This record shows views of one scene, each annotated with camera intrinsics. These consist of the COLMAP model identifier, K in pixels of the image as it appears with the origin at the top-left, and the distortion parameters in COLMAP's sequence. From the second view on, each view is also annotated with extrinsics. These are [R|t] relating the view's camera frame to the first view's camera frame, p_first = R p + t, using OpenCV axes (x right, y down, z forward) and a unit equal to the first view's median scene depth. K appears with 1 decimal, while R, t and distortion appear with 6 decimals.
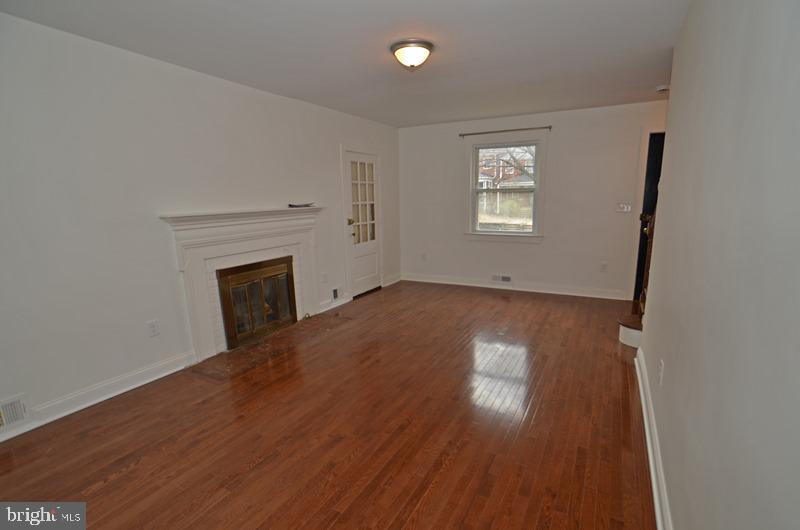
lens RADIAL K [[382.1, 0, 400.7], [0, 382.1, 277.8], [0, 0, 1]] dist [-0.080298, 0.033510]
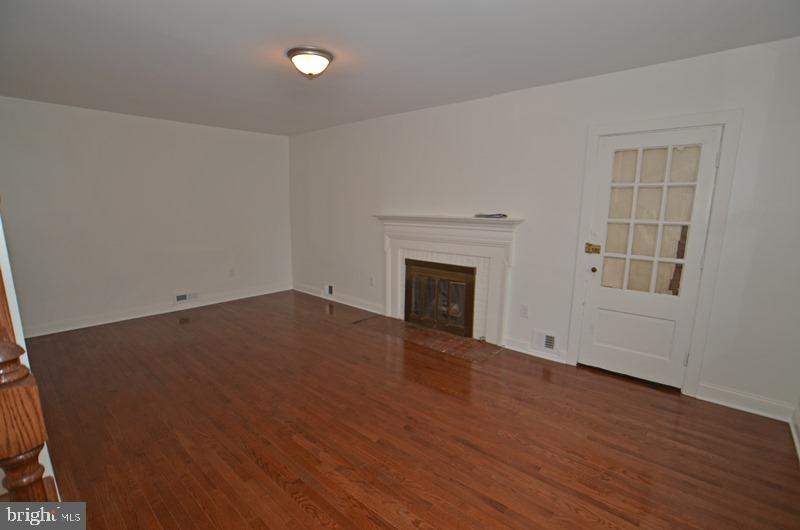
lens RADIAL K [[382.1, 0, 400.7], [0, 382.1, 277.8], [0, 0, 1]] dist [-0.080298, 0.033510]
pose [[-0.224892, 0.202618, -0.953084, 0.652467], [-0.203479, 0.946809, 0.249297, -0.231307], [0.952901, 0.249997, -0.171702, 0.986626]]
